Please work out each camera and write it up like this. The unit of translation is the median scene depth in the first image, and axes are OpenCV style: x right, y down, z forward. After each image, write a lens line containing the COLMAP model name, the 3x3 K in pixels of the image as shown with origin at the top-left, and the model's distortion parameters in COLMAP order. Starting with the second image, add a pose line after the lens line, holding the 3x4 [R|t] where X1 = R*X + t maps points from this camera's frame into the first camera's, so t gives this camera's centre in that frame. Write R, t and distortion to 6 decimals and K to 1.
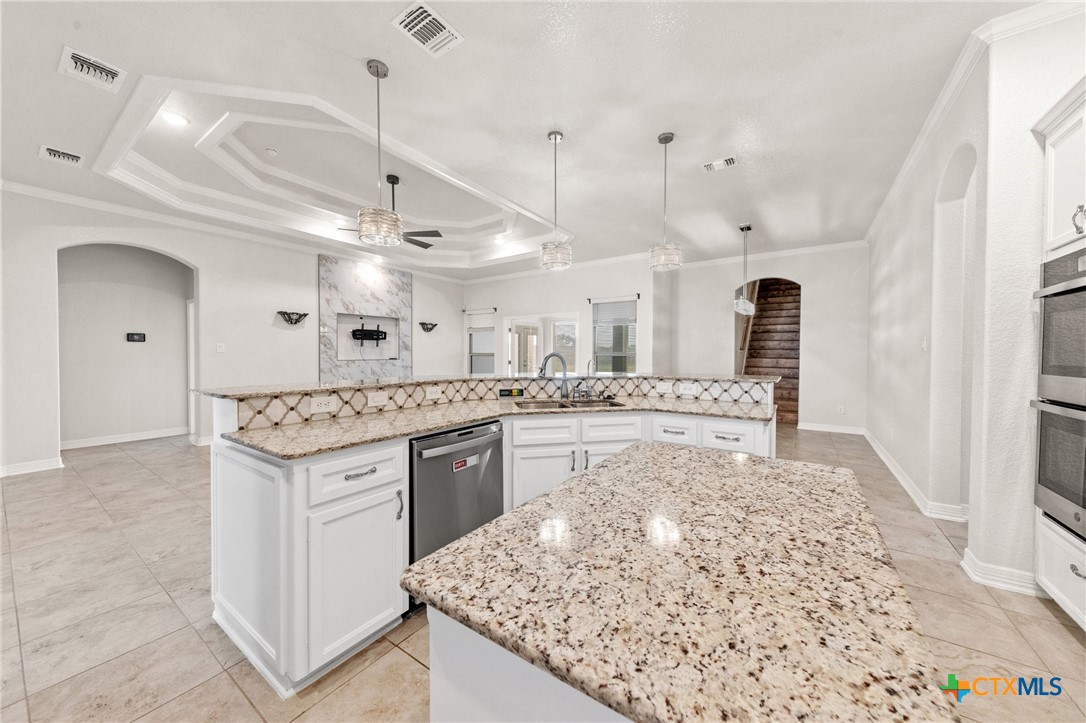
lens RADIAL K [[377.8, 0, 539.9], [0, 377.8, 363.5], [0, 0, 1]] dist [-0.001880, -0.000566]
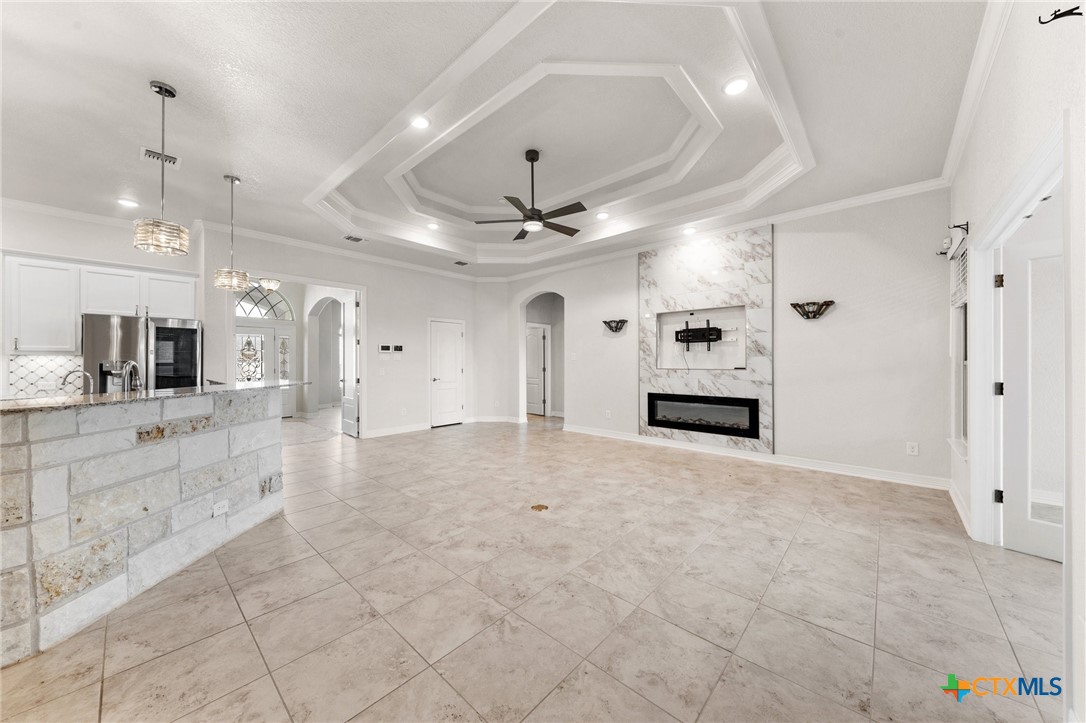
lens RADIAL K [[377.8, 0, 540.1], [0, 377.8, 354.9], [0, 0, 1]] dist [-0.001880, -0.000566]
pose [[-0.147272, 0.005030, -0.989083, 0.321476], [-0.004362, 0.999974, 0.005735, -0.040524], [0.989086, 0.005158, -0.147246, 0.804113]]
